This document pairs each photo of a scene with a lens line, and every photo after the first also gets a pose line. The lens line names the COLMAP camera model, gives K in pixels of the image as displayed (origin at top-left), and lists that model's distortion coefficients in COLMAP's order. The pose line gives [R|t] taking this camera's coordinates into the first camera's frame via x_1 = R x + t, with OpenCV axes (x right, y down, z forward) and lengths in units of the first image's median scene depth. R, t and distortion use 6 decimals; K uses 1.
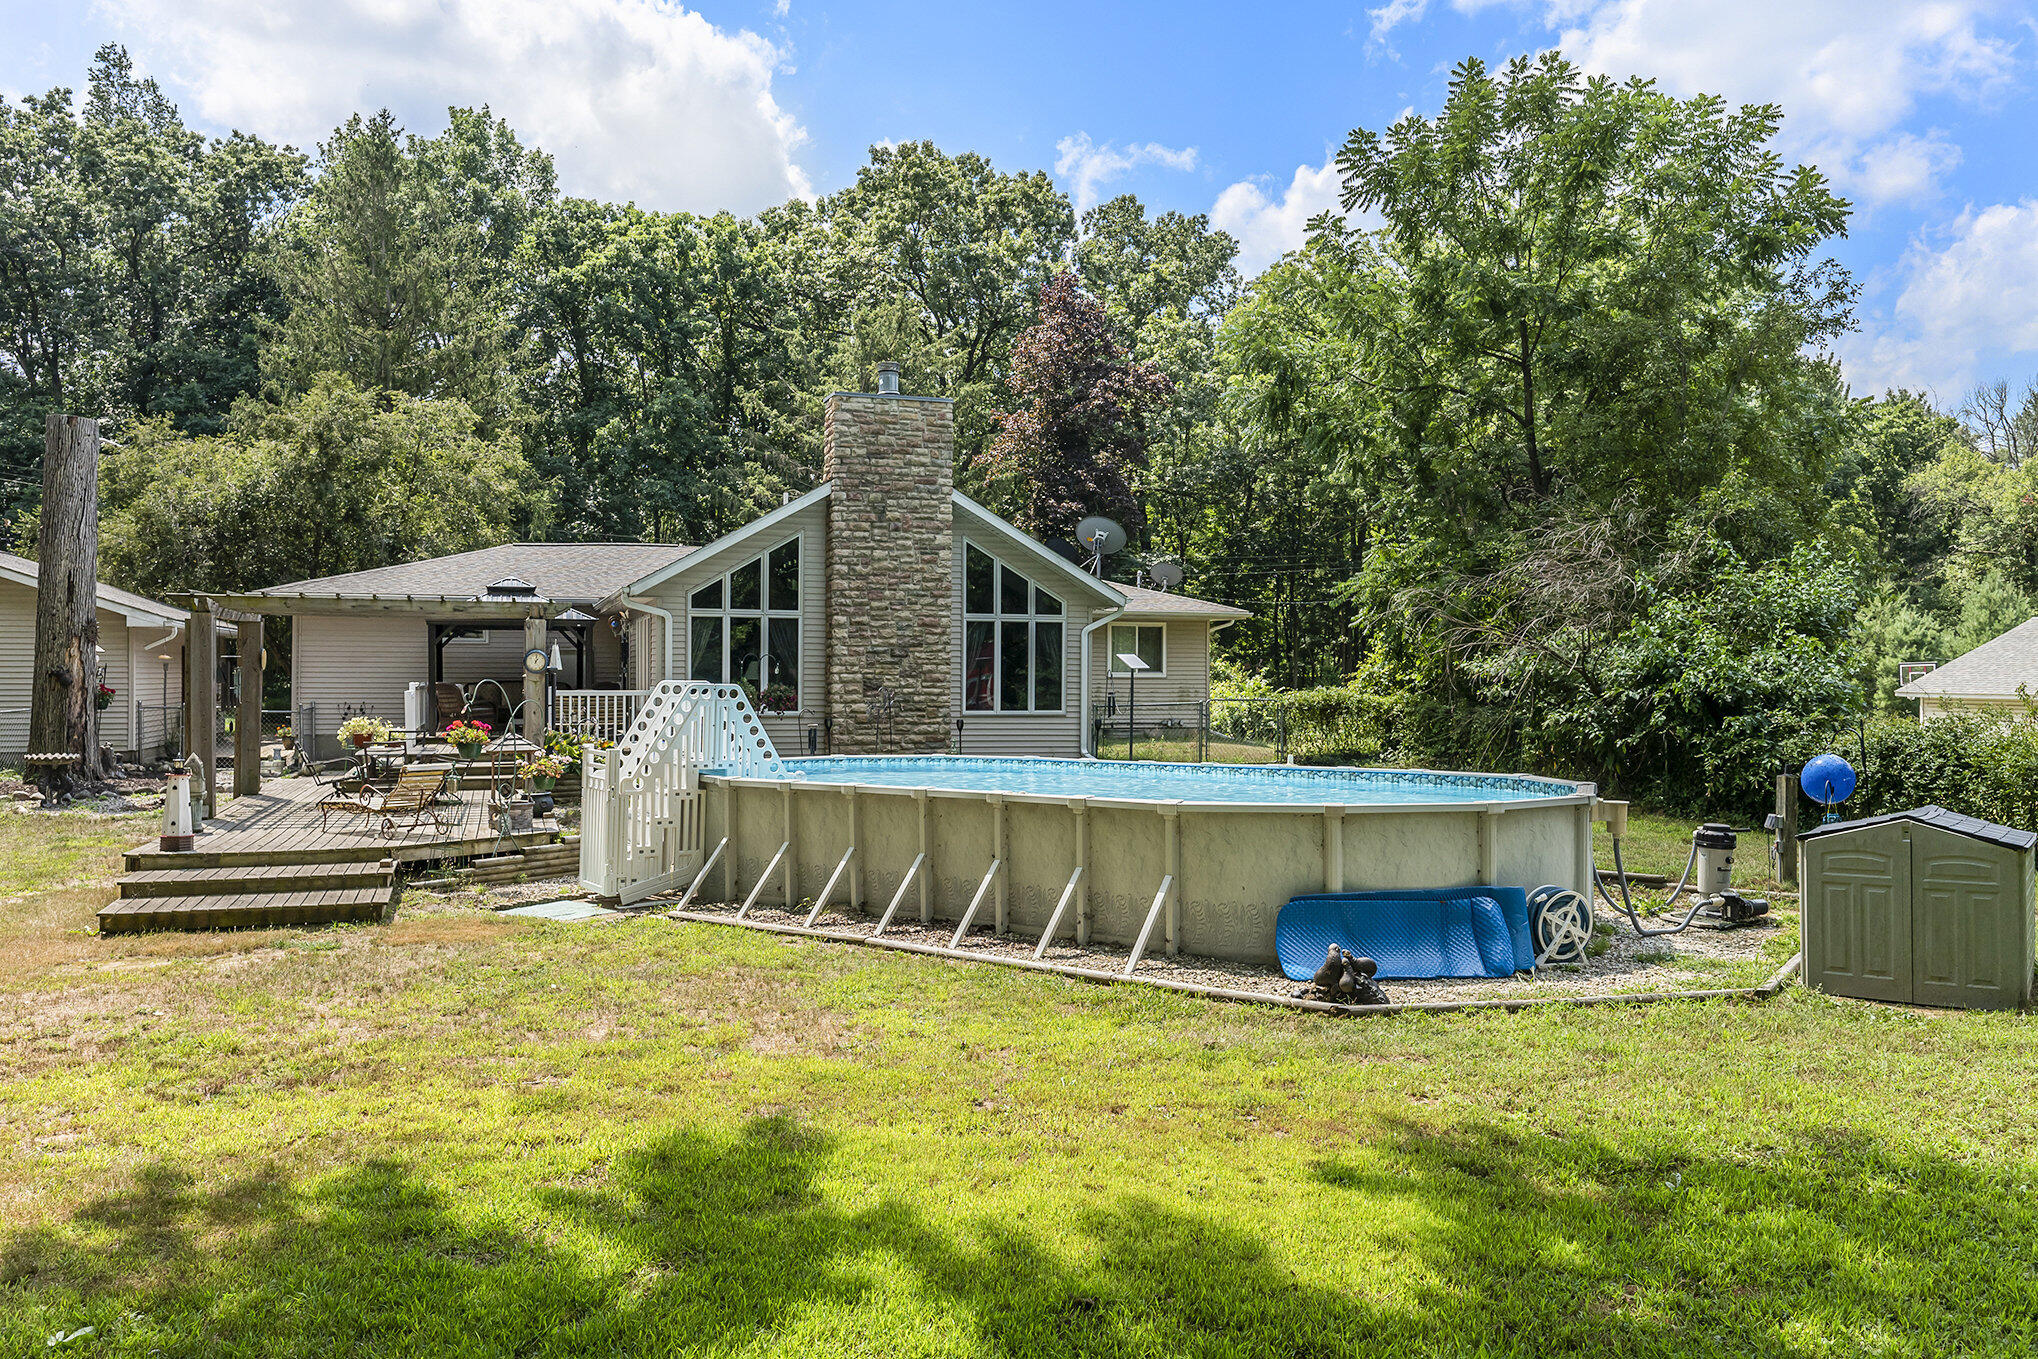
lens RADIAL K [[1535.5, 0, 1019.0], [0, 1535.5, 679.5], [0, 0, 1]] dist [-0.001741, -0.000964]
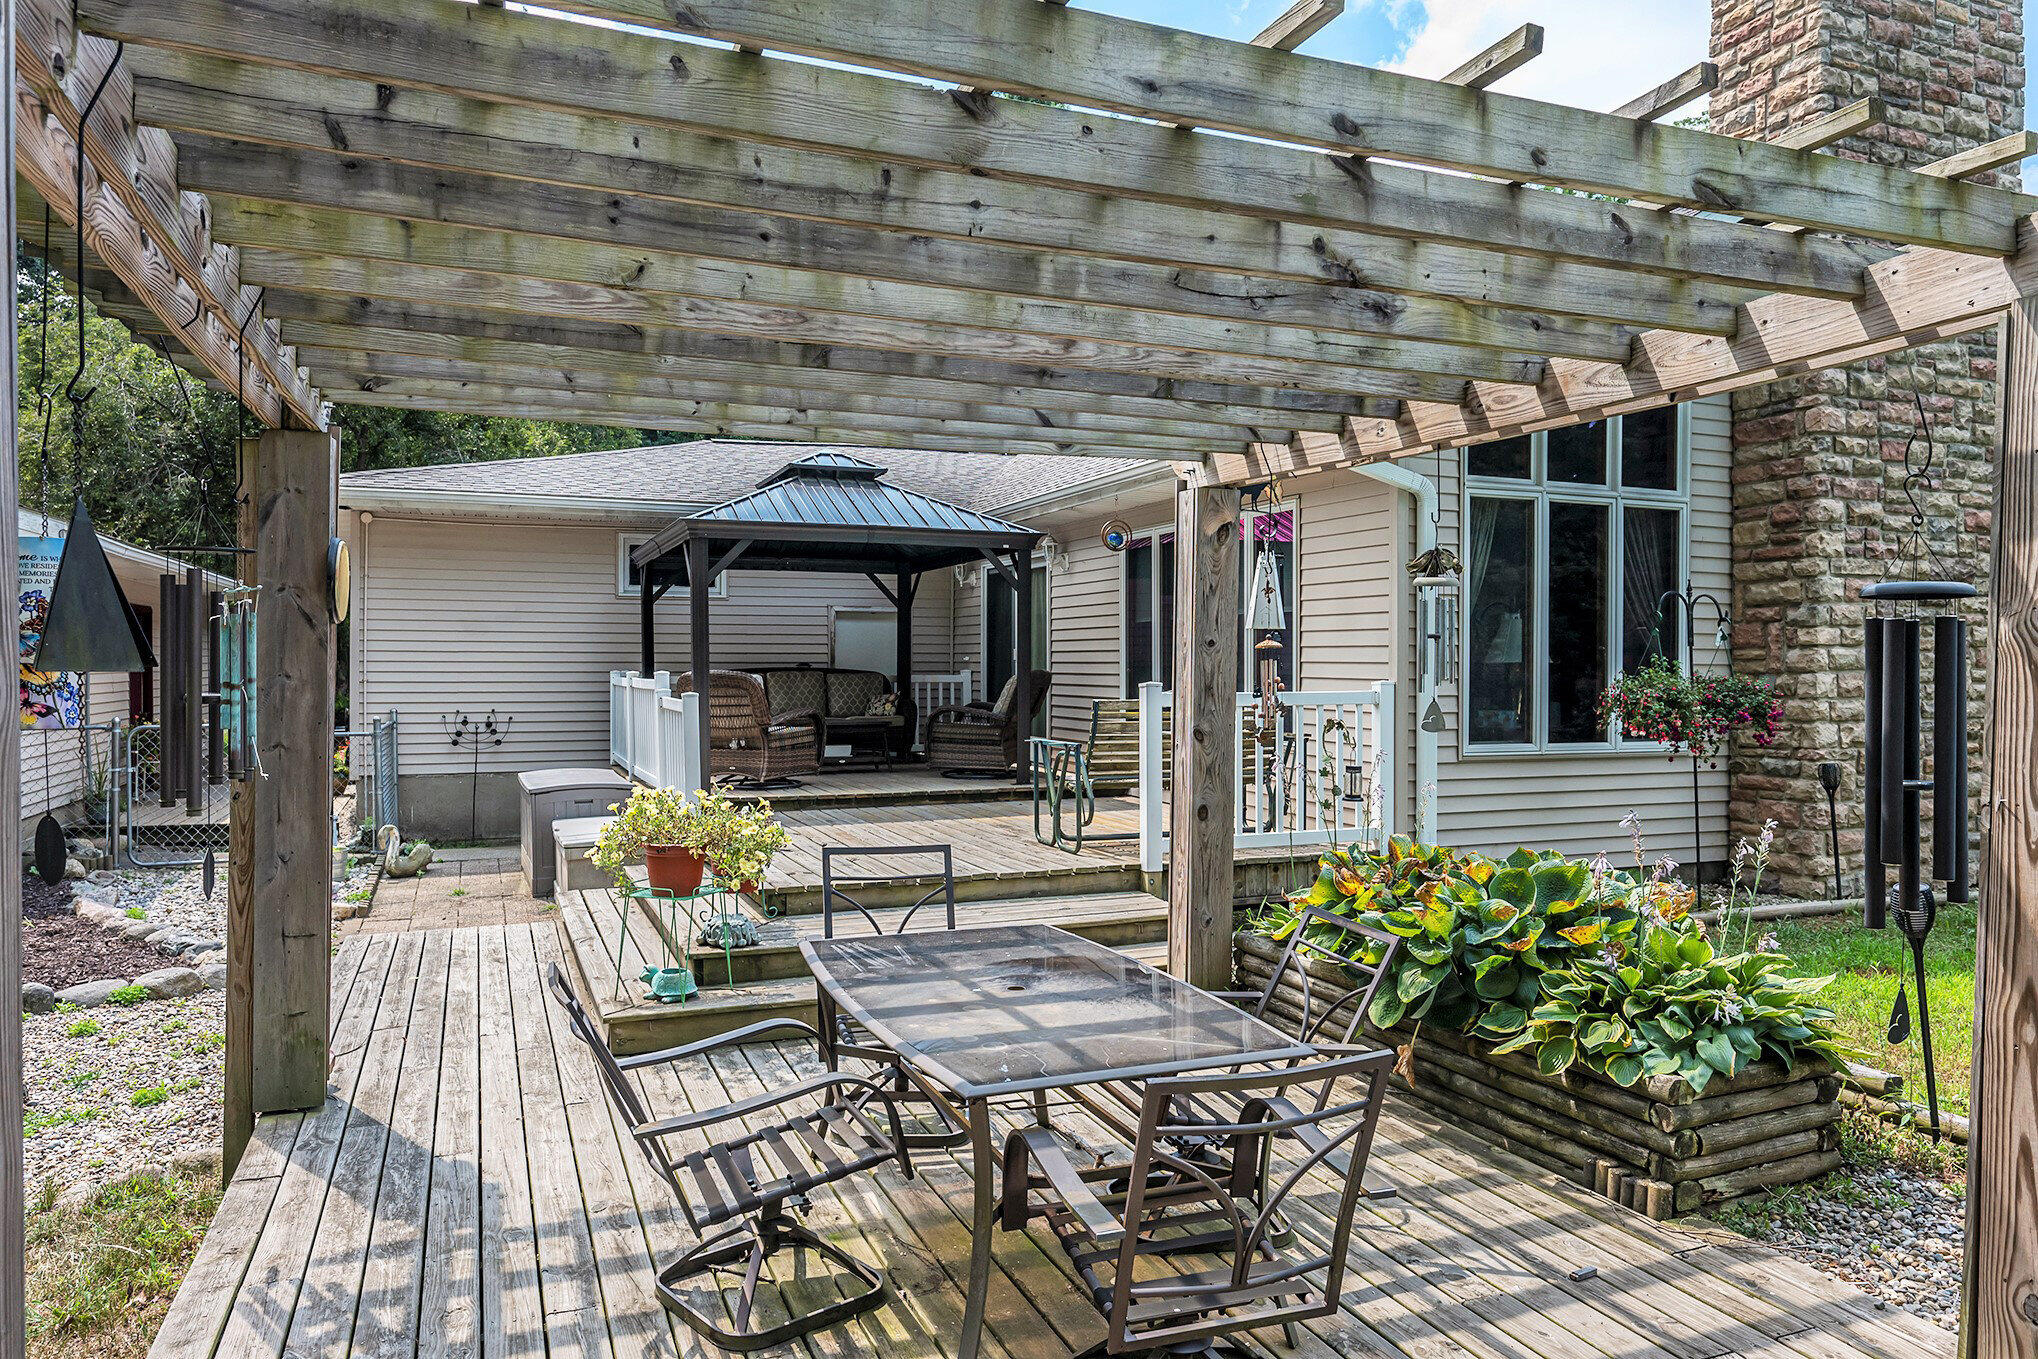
lens RADIAL K [[1323.0, 0, 1019.0], [0, 1323.0, 679.5], [0, 0, 1]] dist [0.003324, 0.001154]
pose [[0.998022, -0.000337, 0.062867, -0.340414], [0.000077, 0.999991, 0.004124, 0.003134], [-0.062868, -0.004111, 0.998013, 0.668096]]
